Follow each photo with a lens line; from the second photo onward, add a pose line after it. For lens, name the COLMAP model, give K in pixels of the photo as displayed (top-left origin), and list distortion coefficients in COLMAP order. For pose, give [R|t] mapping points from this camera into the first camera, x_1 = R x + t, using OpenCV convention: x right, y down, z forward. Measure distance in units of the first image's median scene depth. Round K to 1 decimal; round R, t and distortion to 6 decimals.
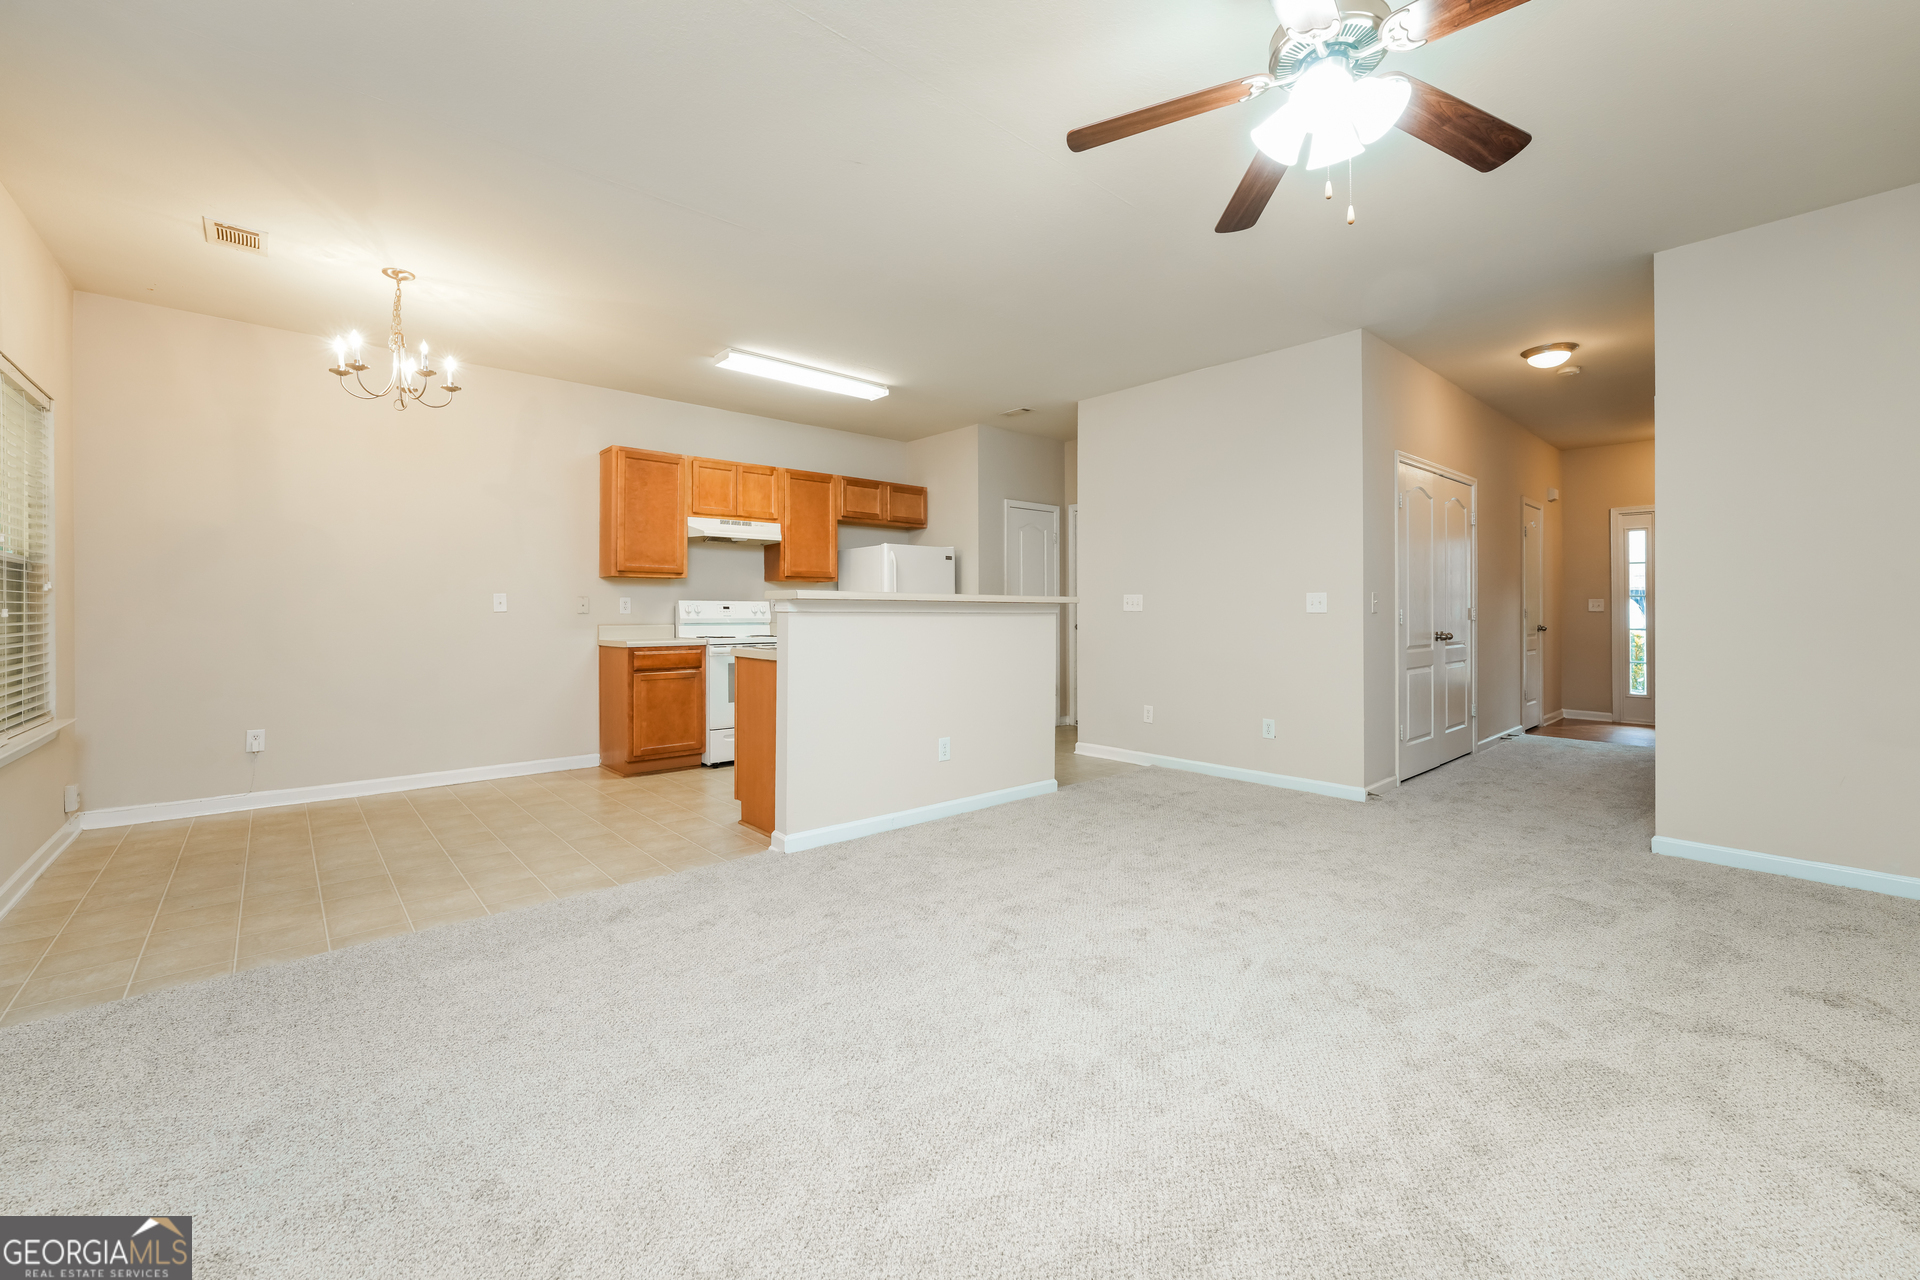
lens RADIAL K [[778.2, 0, 980.3], [0, 778.2, 602.9], [0, 0, 1]] dist [-0.008140, 0.000209]
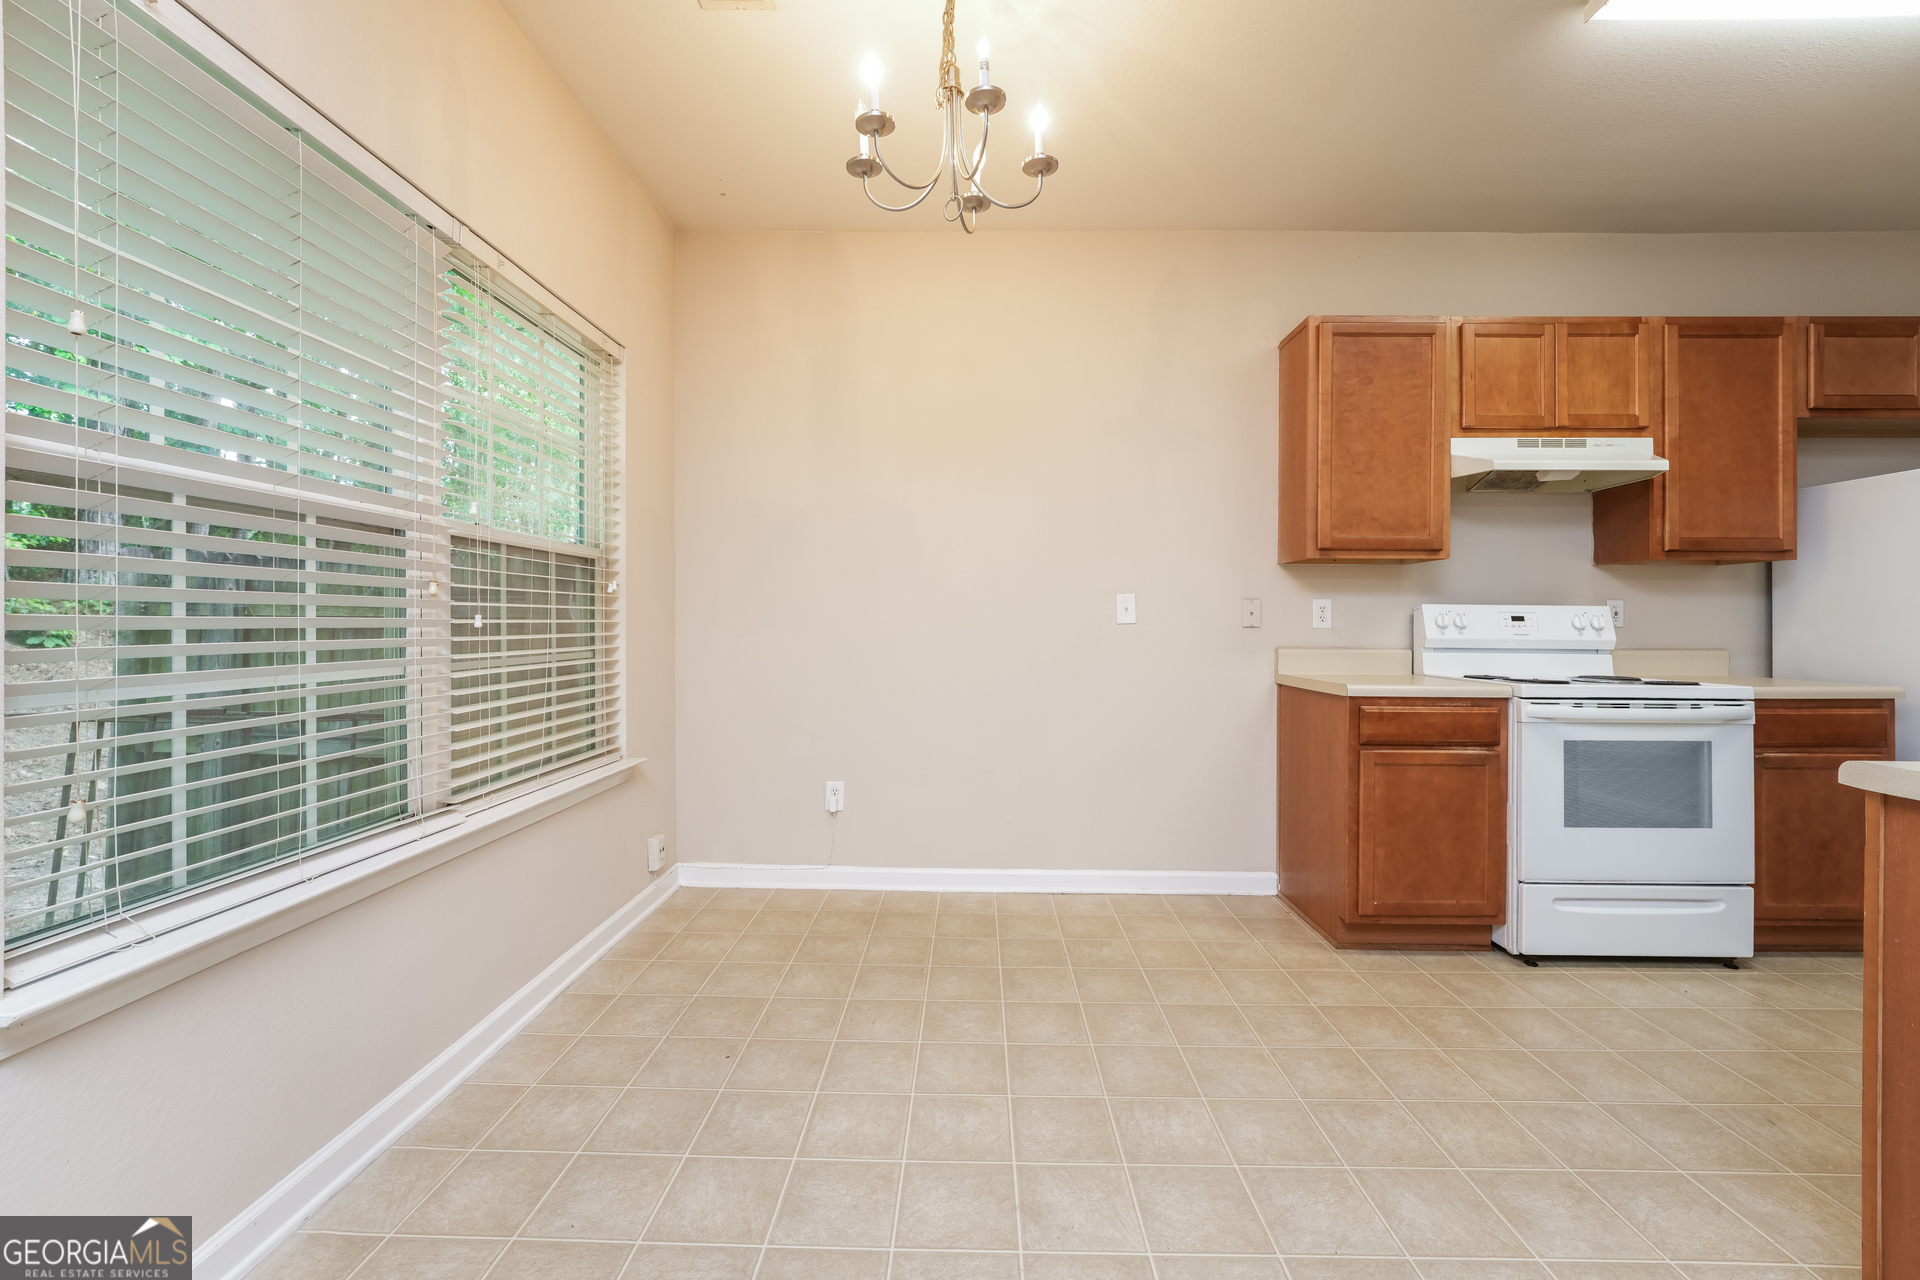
lens RADIAL K [[778.2, 0, 955.8], [0, 778.2, 624.7], [0, 0, 1]] dist [-0.008140, 0.000209]
pose [[0.721212, 0.009207, -0.692654, -0.261204], [0.000352, 0.999907, 0.013658, 0.003602], [0.692715, -0.010094, 0.721141, 0.416850]]
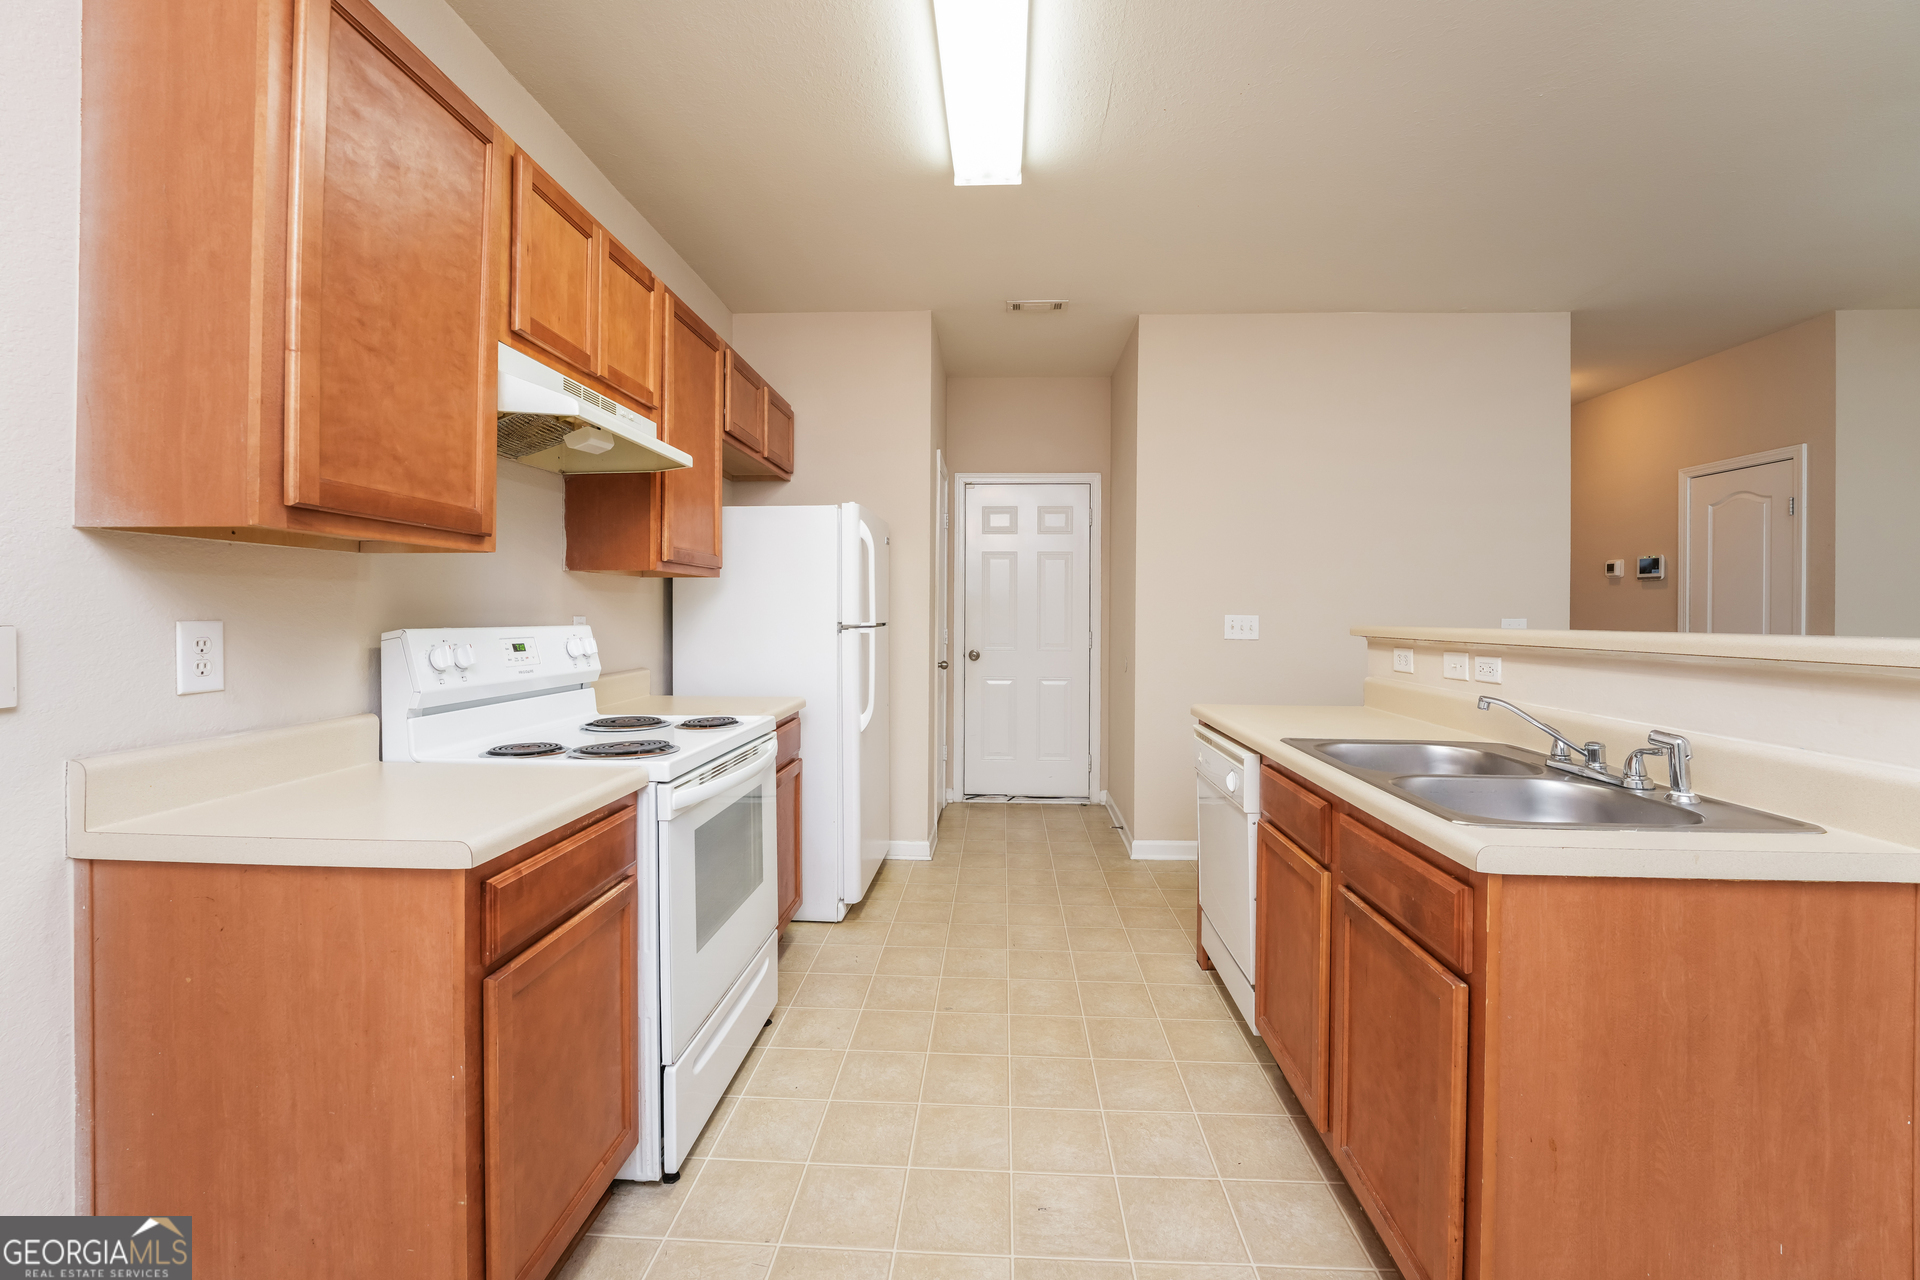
lens RADIAL K [[778.2, 0, 966.9], [0, 778.2, 608.5], [0, 0, 1]] dist [-0.008140, 0.000209]
pose [[0.709123, 0.006837, 0.705052, -0.458851], [-0.014077, 0.999891, 0.004462, -0.015867], [-0.704945, -0.013089, 0.709141, 0.679429]]
